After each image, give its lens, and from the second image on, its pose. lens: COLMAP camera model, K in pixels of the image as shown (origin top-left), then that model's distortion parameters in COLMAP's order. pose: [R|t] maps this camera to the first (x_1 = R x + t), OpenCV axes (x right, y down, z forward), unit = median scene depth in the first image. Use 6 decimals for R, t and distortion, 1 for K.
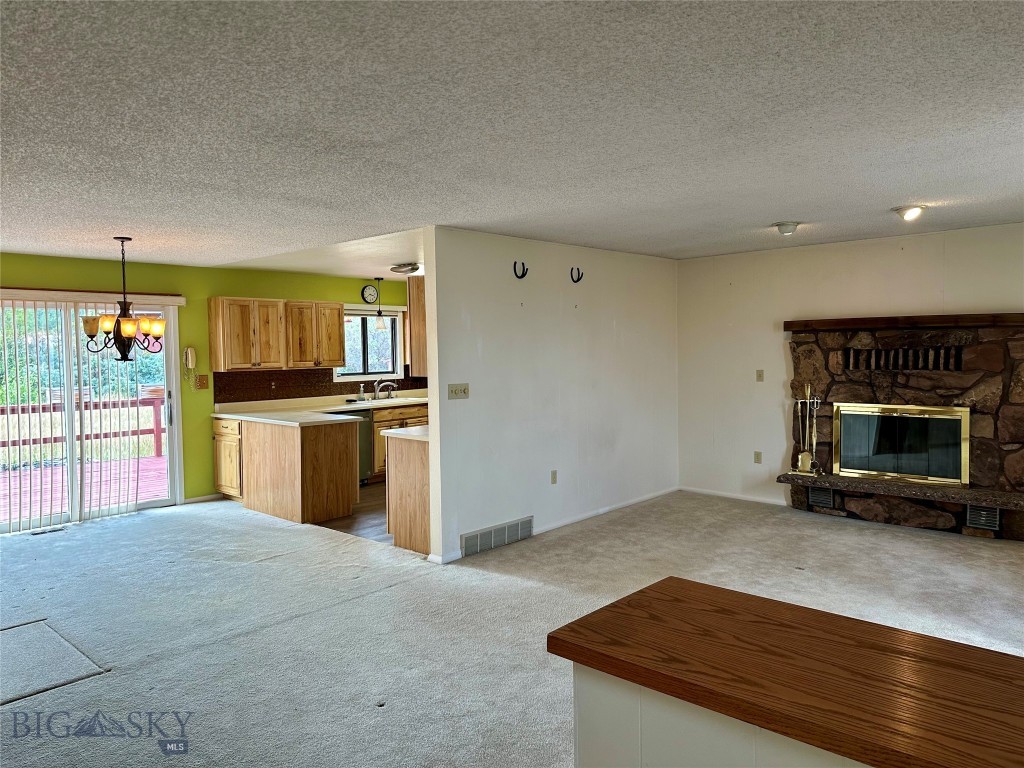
lens RADIAL K [[712.4, 0, 508.5], [0, 712.4, 375.9], [0, 0, 1]] dist [0.068599, -0.092420]
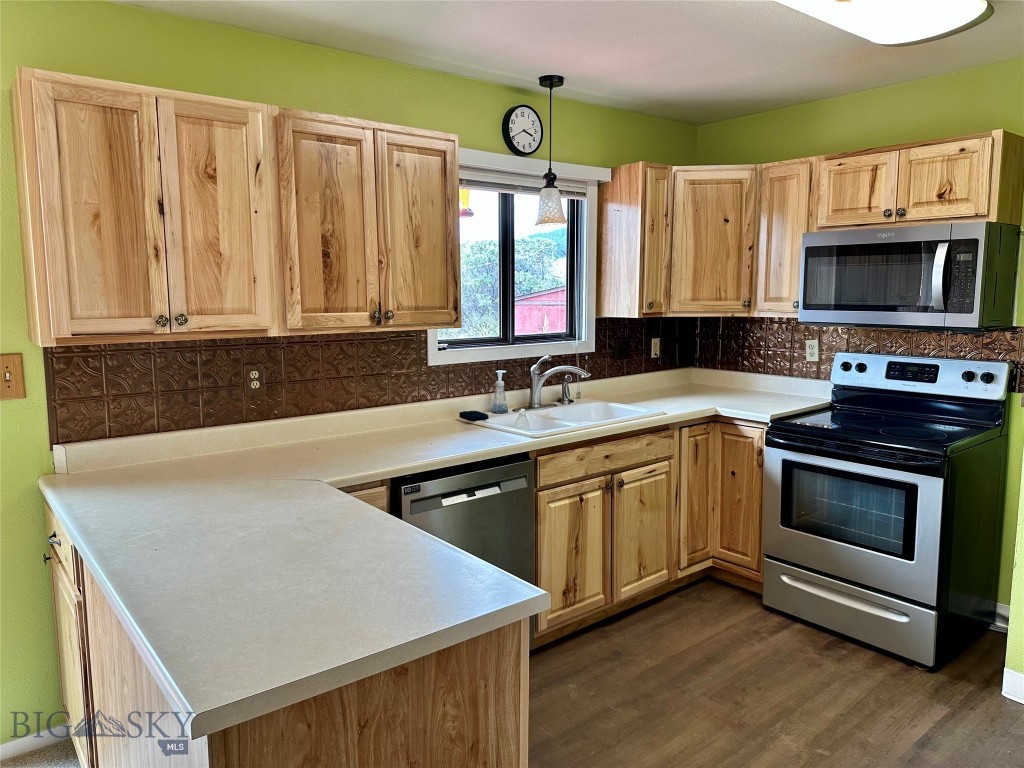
lens RADIAL K [[712.4, 0, 516.7], [0, 712.4, 379.3], [0, 0, 1]] dist [0.068599, -0.092420]
pose [[0.990807, 0.031337, -0.131605, -0.170526], [-0.019510, 0.995731, 0.090212, -0.020939], [0.133870, -0.086815, 0.987189, 0.726179]]
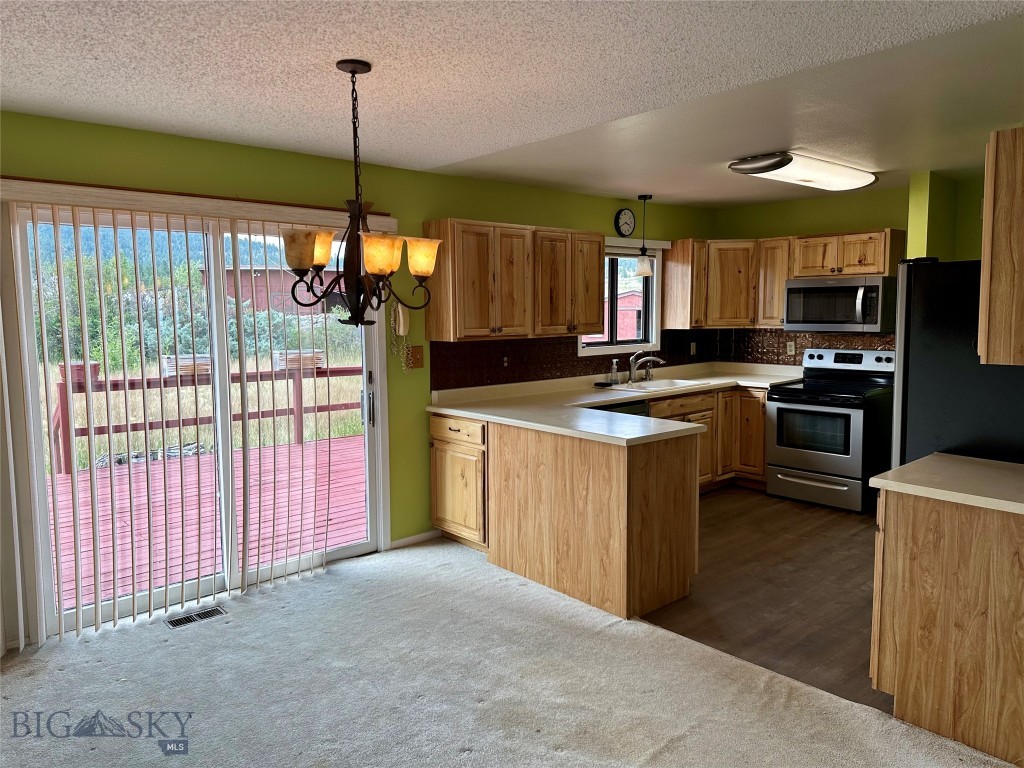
lens RADIAL K [[712.4, 0, 507.9], [0, 712.4, 381.5], [0, 0, 1]] dist [0.068599, -0.092420]
pose [[0.994955, 0.018241, -0.098652, -0.278613], [-0.011965, 0.997888, 0.063839, -0.010511], [0.099609, -0.062337, 0.993072, 0.381556]]
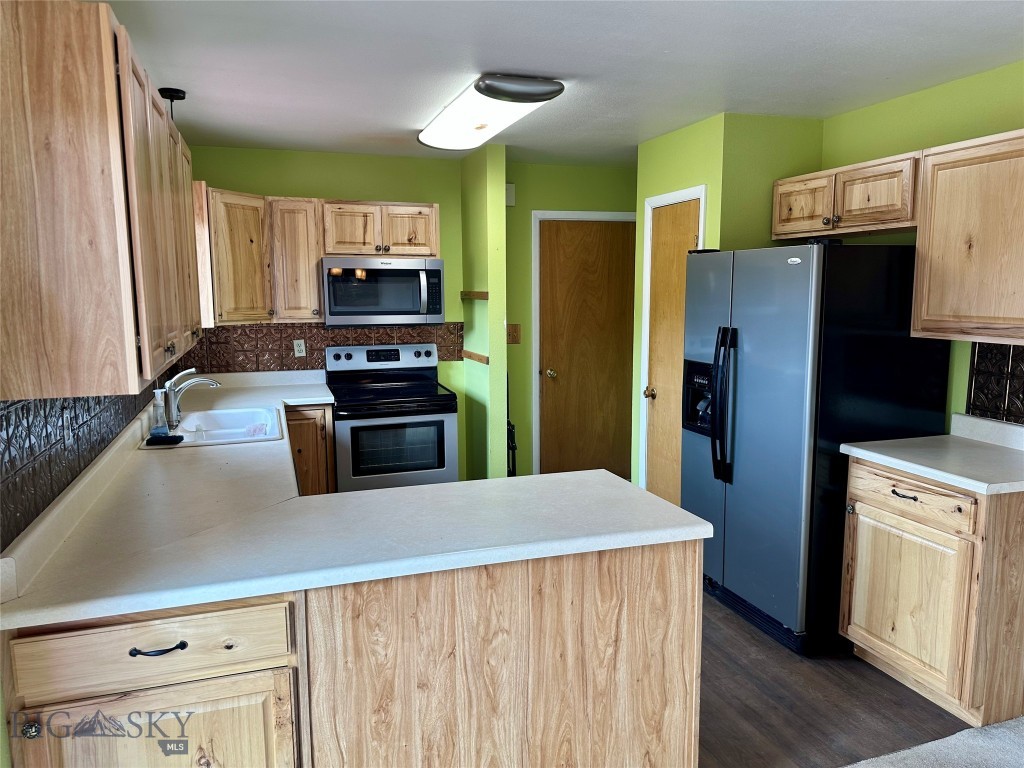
lens RADIAL K [[712.4, 0, 507.0], [0, 712.4, 390.8], [0, 0, 1]] dist [0.068599, -0.092420]
pose [[0.479342, -0.107993, 0.870958, -0.505490], [0.031151, 0.993869, 0.106089, -0.023735], [-0.877075, -0.023722, 0.479767, 0.784640]]
